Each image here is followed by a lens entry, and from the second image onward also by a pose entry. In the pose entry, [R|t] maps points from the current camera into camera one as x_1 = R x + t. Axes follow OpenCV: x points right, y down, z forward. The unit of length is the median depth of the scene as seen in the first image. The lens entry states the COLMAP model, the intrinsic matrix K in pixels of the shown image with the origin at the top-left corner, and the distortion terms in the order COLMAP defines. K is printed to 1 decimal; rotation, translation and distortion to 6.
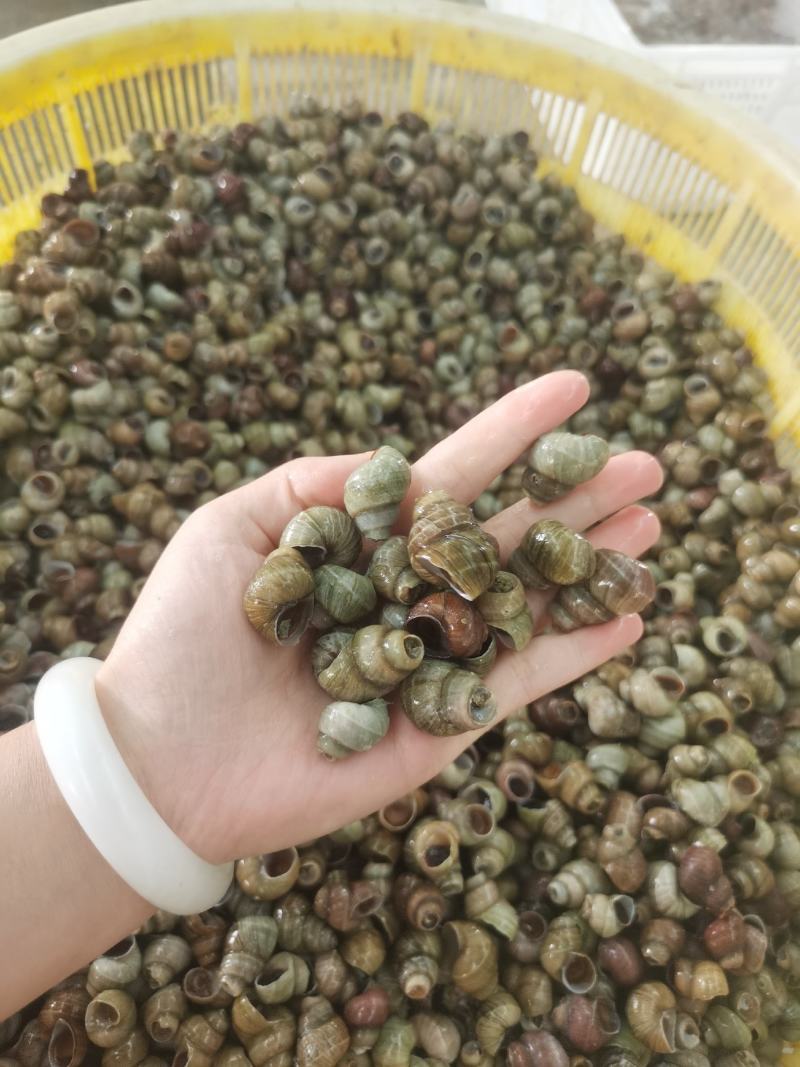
lens RADIAL K [[791.9, 0, 396.7], [0, 791.9, 552.8], [0, 0, 1]] dist [0.000866, -0.006949]
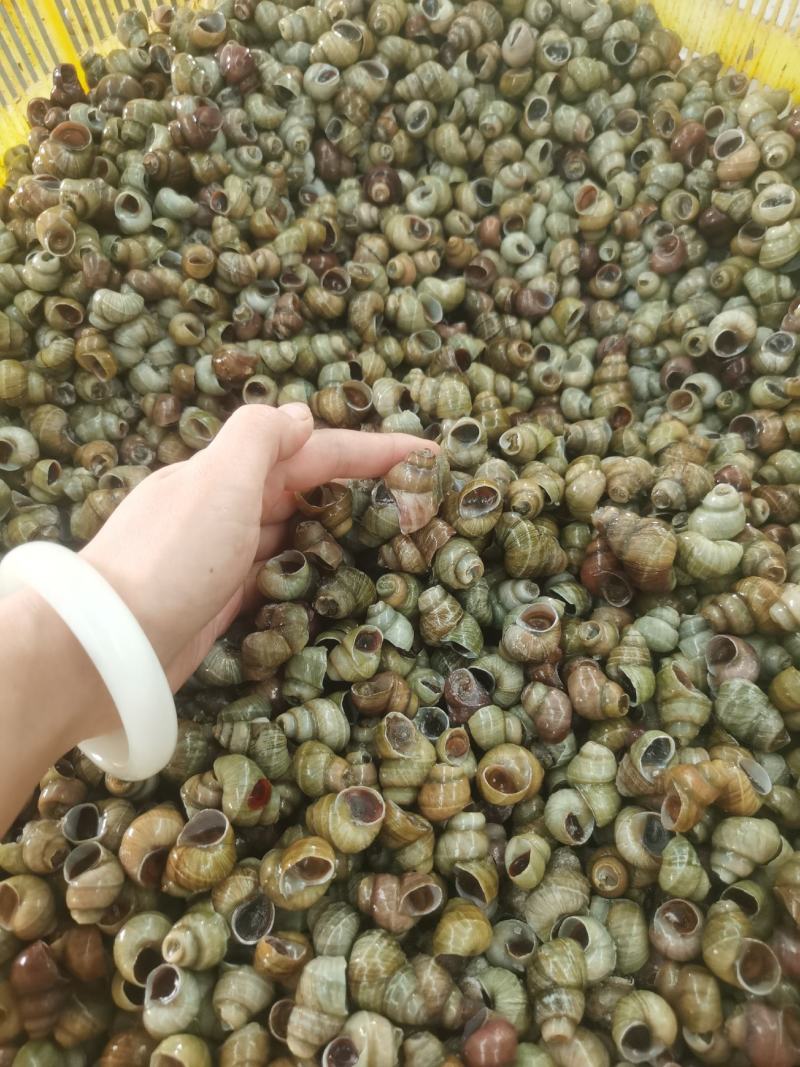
lens RADIAL K [[791.9, 0, 396.7], [0, 791.9, 552.8], [0, 0, 1]] dist [0.000866, -0.006949]
pose [[0.989367, -0.094447, -0.110603, 0.001543], [0.104045, 0.990978, 0.084484, 0.004383], [0.101626, -0.095093, 0.990267, 0.130999]]
